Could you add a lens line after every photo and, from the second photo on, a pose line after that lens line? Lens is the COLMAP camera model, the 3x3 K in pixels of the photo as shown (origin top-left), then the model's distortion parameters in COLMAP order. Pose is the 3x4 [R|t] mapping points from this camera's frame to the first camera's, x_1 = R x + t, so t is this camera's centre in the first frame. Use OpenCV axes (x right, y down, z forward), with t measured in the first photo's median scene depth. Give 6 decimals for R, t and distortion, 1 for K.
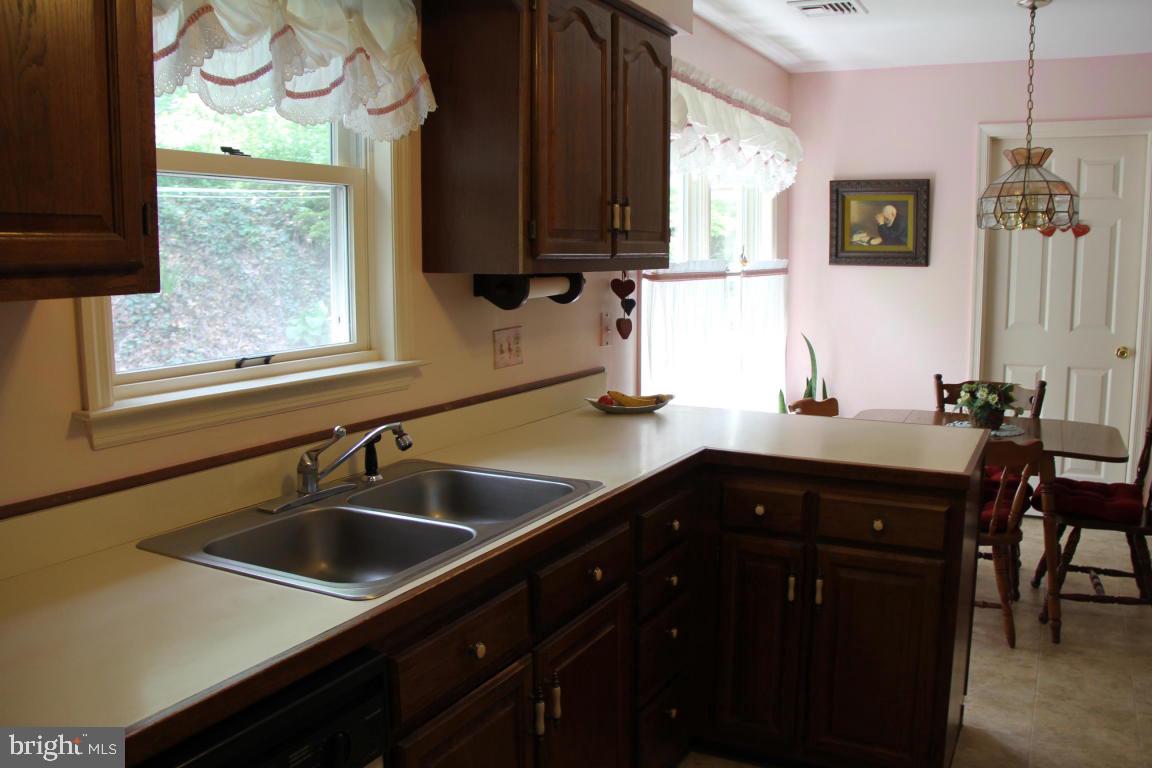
lens RADIAL K [[963.2, 0, 574.3], [0, 963.2, 389.0], [0, 0, 1]] dist [-0.175738, 0.130697]
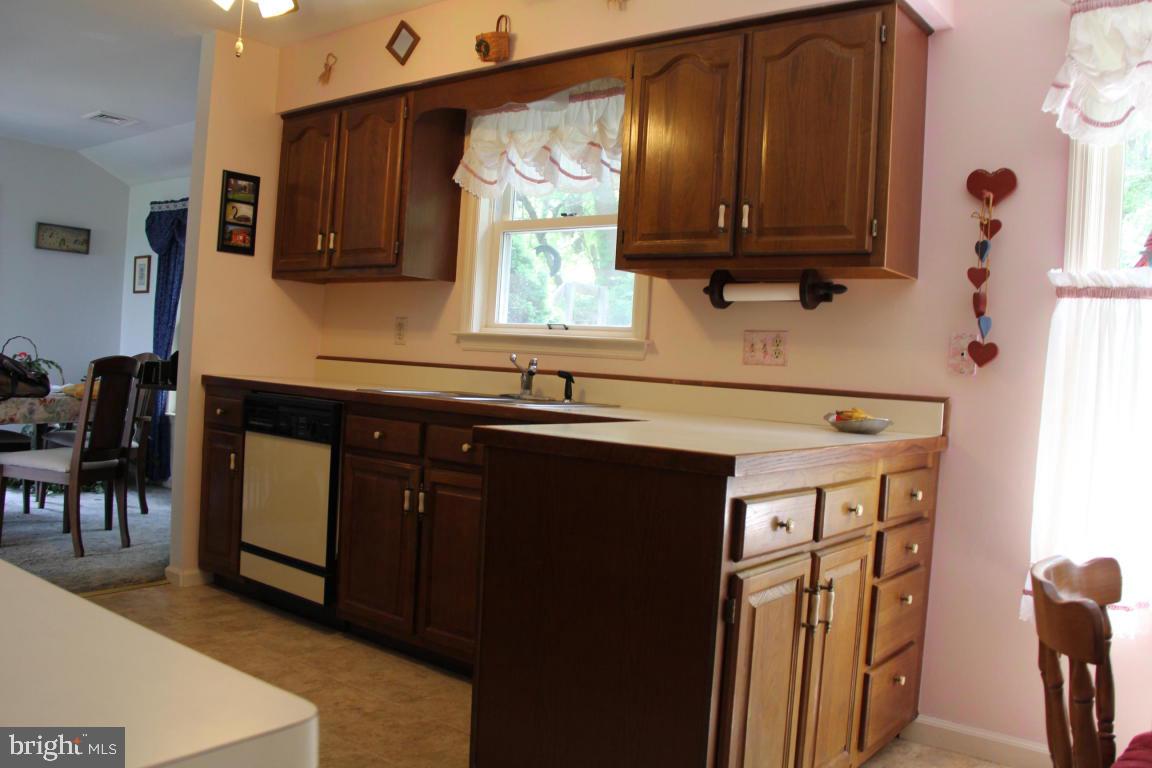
lens RADIAL K [[963.2, 0, 574.3], [0, 963.2, 389.0], [0, 0, 1]] dist [-0.175738, 0.130697]
pose [[-0.166452, 0.011913, -0.985978, 0.194978], [-0.193926, 0.980003, 0.044579, -0.000594], [0.966792, 0.198627, -0.160814, 0.177498]]
